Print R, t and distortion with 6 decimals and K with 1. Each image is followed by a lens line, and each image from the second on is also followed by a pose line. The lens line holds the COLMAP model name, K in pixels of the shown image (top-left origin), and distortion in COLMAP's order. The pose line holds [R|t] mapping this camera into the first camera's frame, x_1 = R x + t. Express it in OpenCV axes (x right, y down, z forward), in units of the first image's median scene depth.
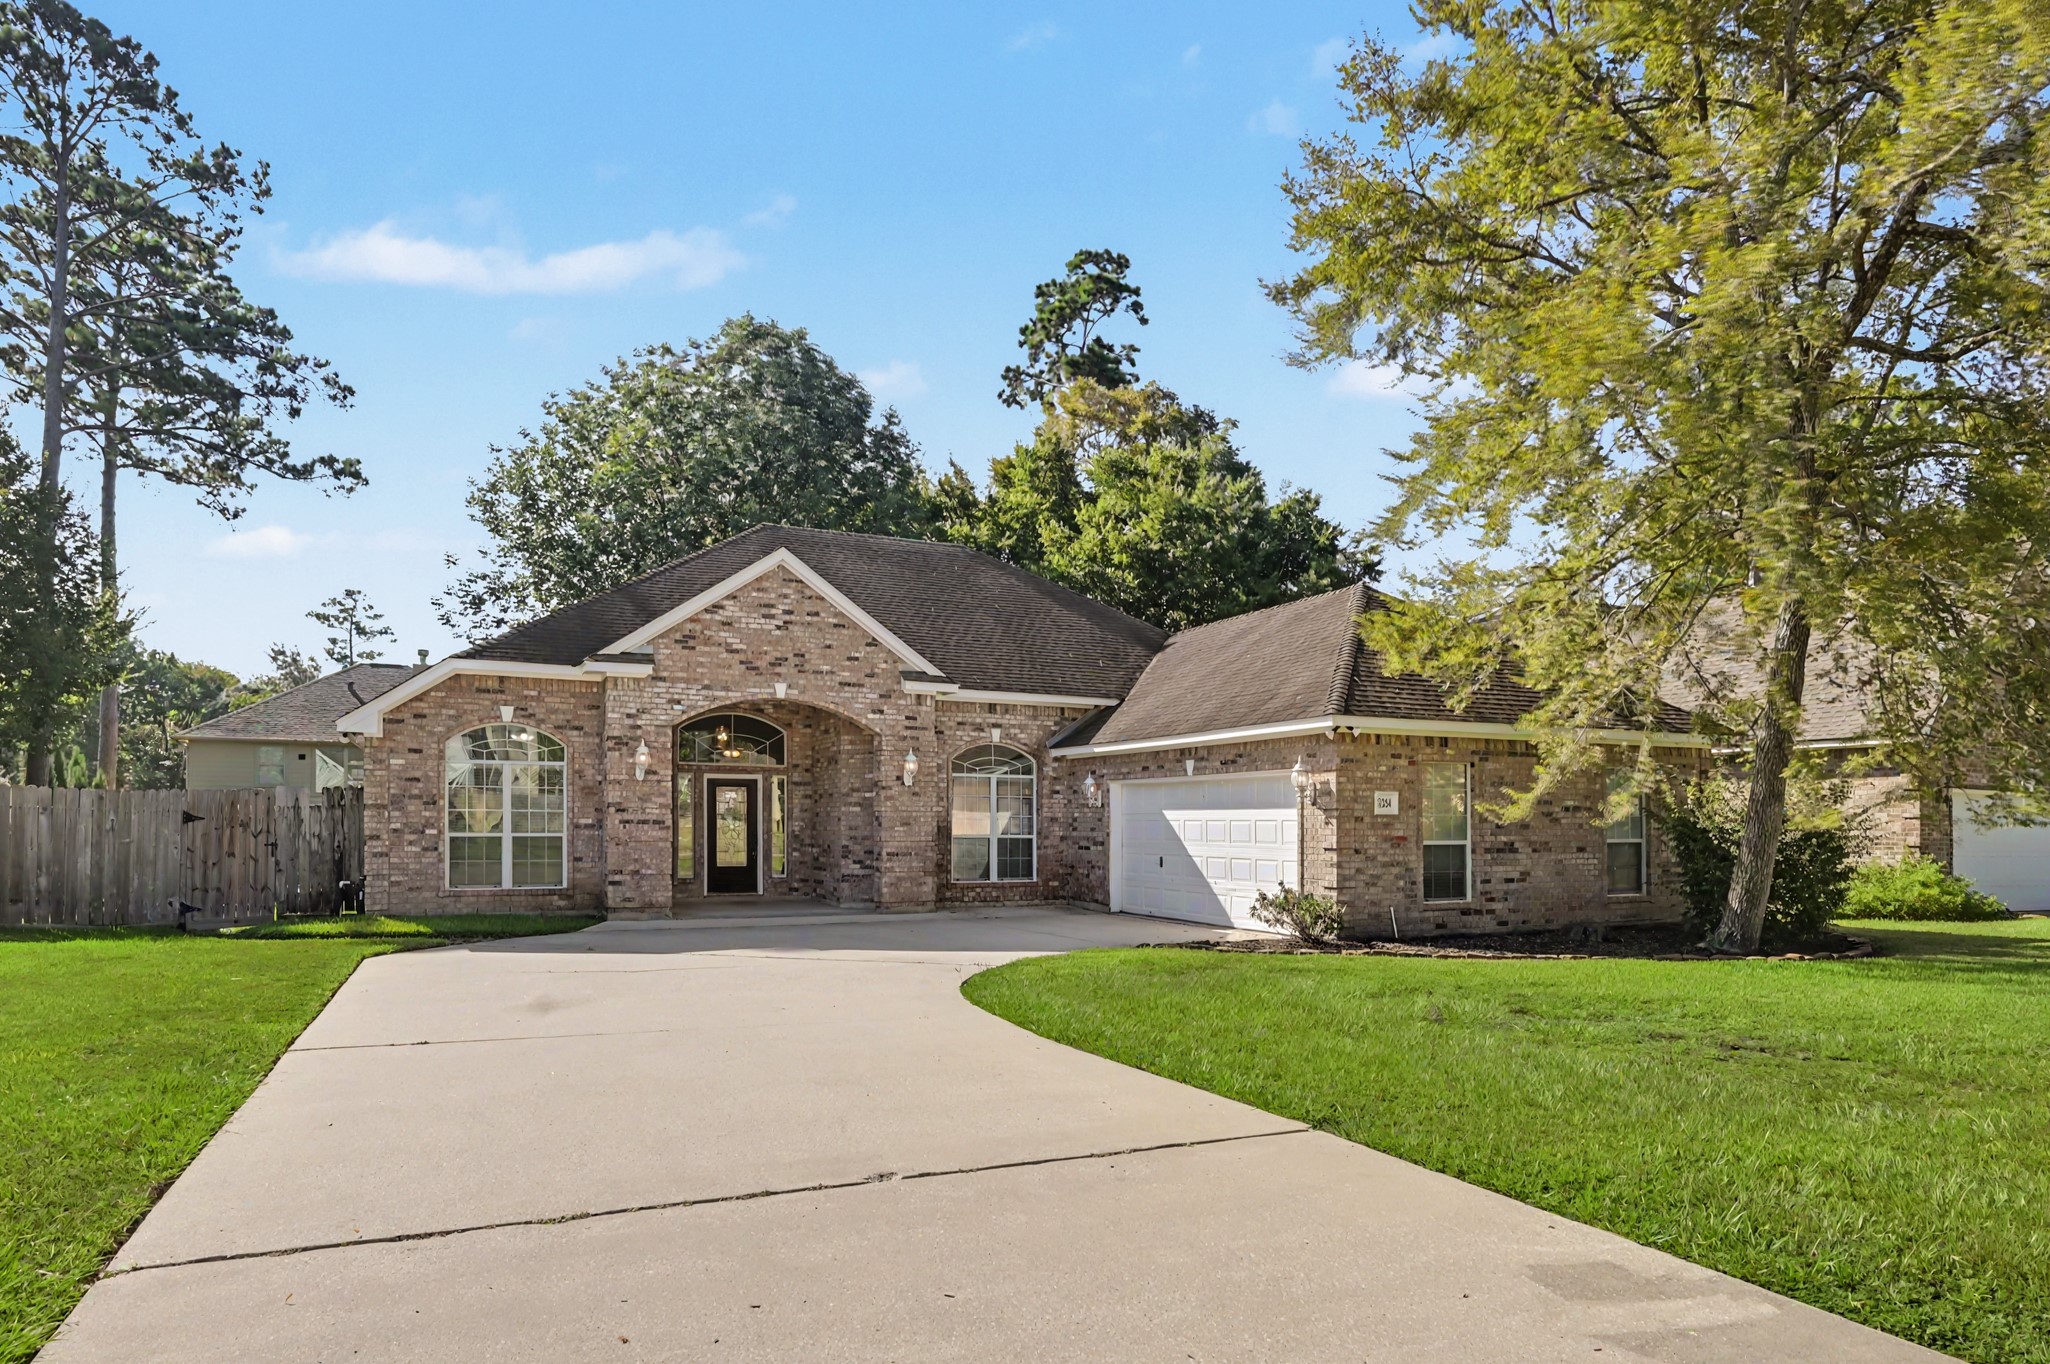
lens RADIAL K [[879.4, 0, 1023.8], [0, 879.4, 680.0], [0, 0, 1]] dist [-0.001728, 0.000403]
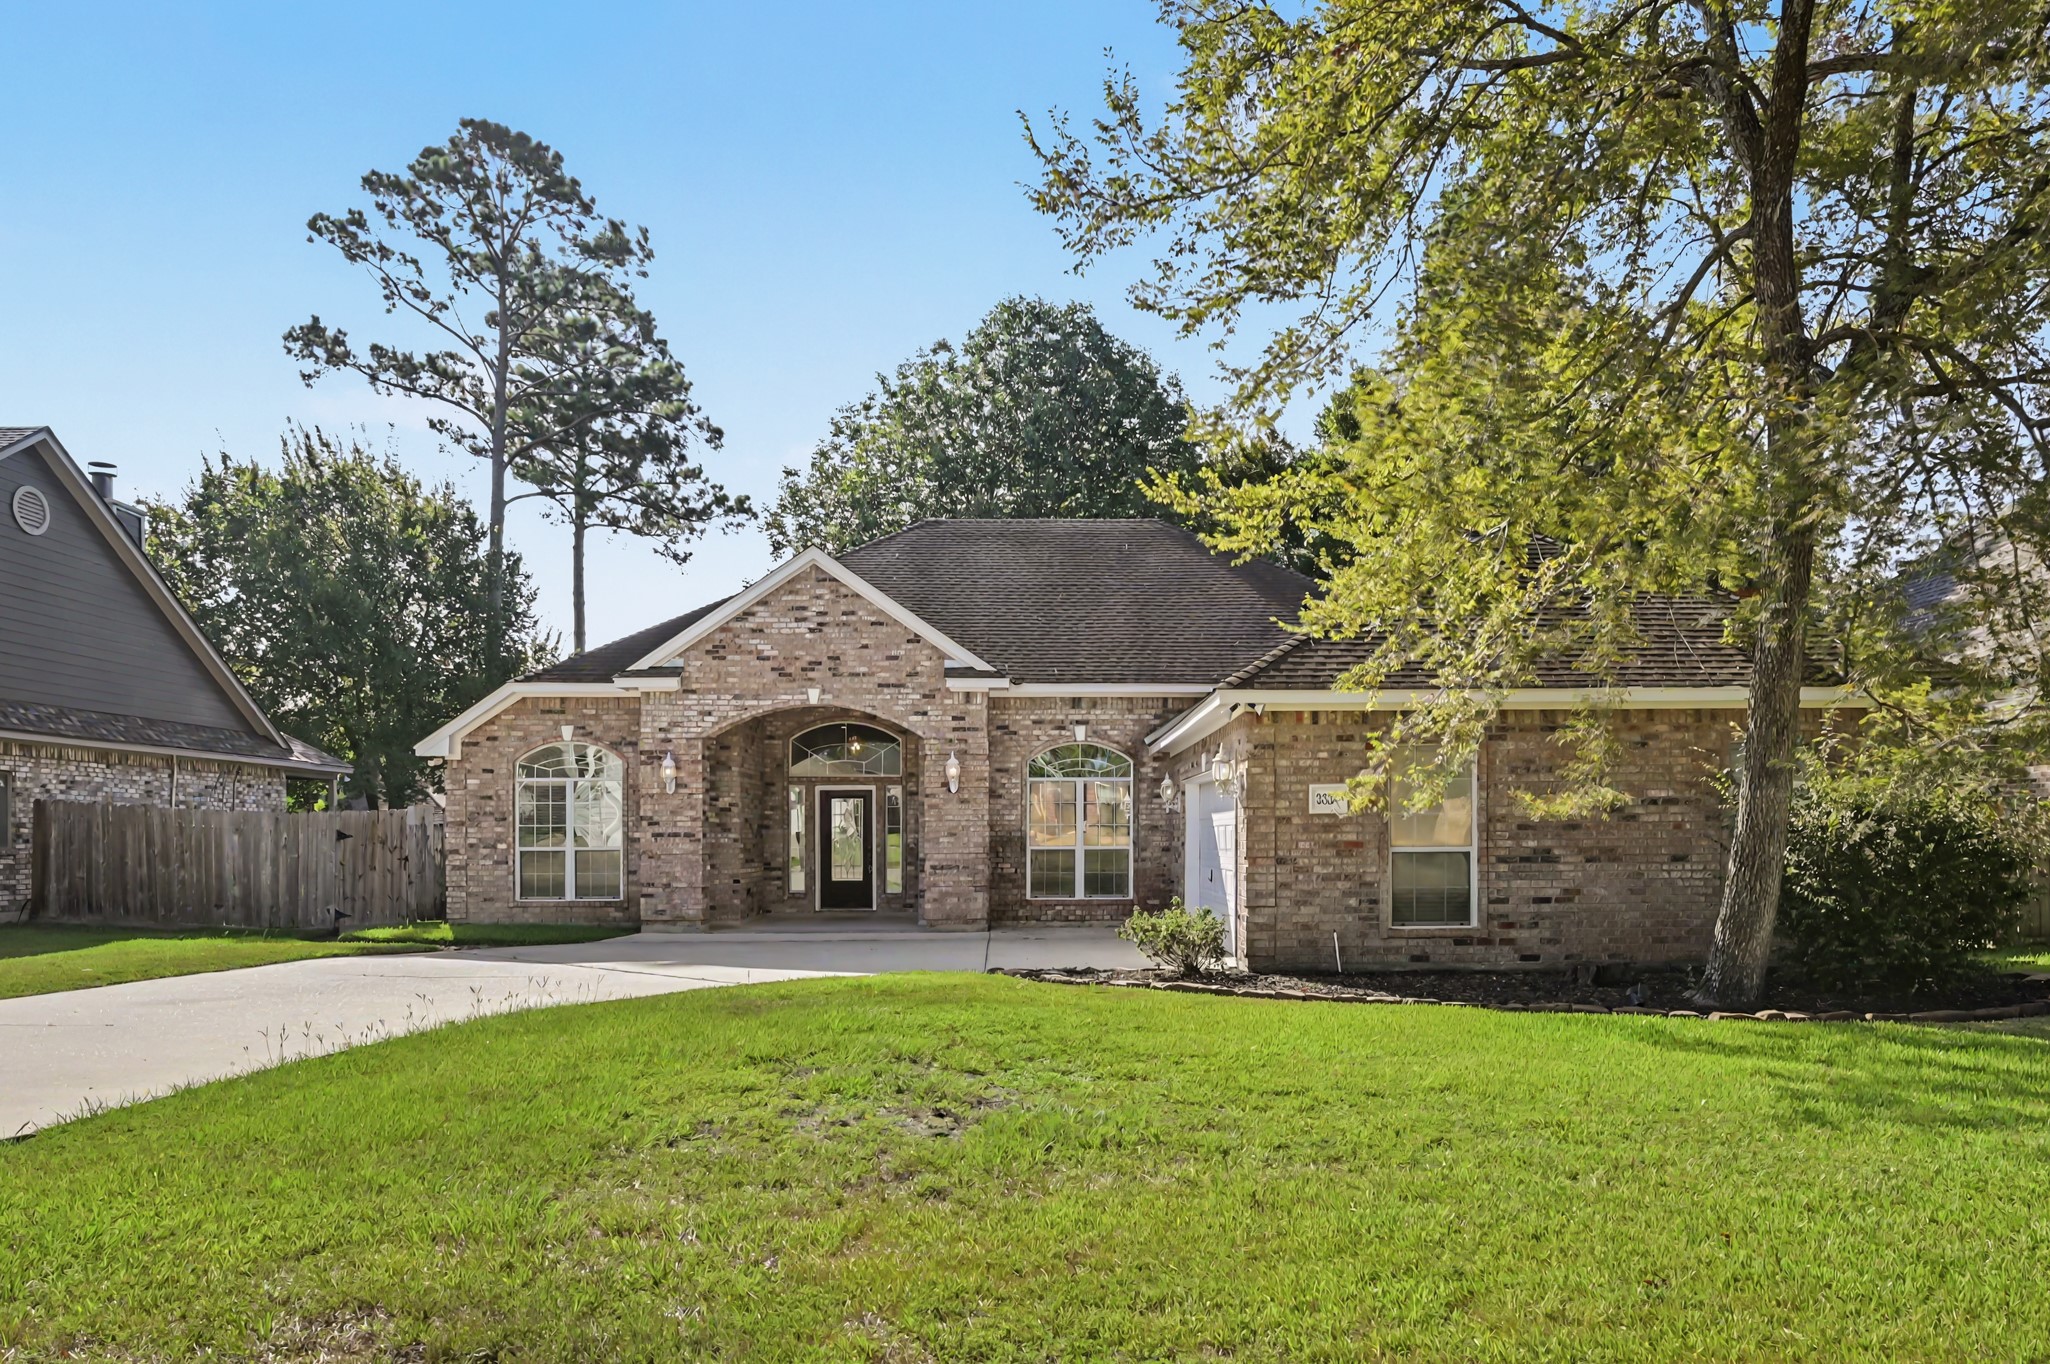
lens RADIAL K [[982.6, 0, 1025.1], [0, 982.6, 685.1], [0, 0, 1]] dist [-0.001089, -0.000391]
pose [[0.949545, -0.057883, -0.308242, 0.287315], [0.060469, 0.998169, -0.001164, 0.015938], [0.307745, -0.017534, 0.951307, 0.059981]]
